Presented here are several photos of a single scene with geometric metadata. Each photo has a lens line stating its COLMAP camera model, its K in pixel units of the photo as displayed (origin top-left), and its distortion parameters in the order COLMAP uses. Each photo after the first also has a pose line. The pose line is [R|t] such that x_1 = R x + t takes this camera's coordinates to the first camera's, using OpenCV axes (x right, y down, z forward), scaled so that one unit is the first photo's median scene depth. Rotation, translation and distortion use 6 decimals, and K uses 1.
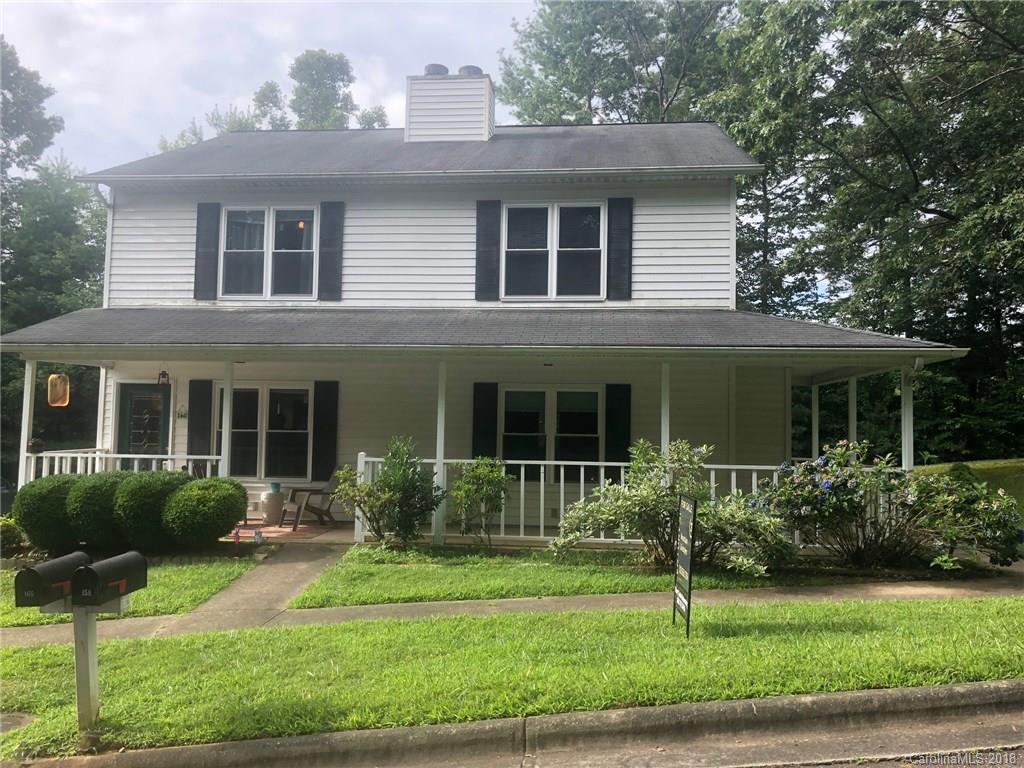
lens RADIAL K [[835.4, 0, 511.9], [0, 835.4, 387.0], [0, 0, 1]] dist [0.017031, -0.008412]
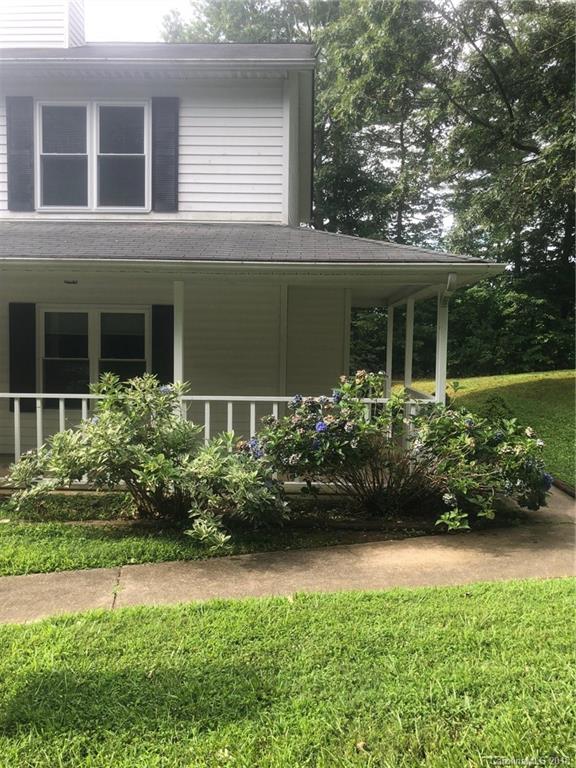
lens RADIAL K [[626.5, 0, 288.7], [0, 626.5, 380.2], [0, 0, 1]] dist [0.017031, -0.008412]
pose [[0.997205, -0.006202, 0.074463, 0.210331], [-0.002440, 0.993314, 0.115417, -0.000337], [-0.074681, -0.115276, 0.990522, 0.280824]]
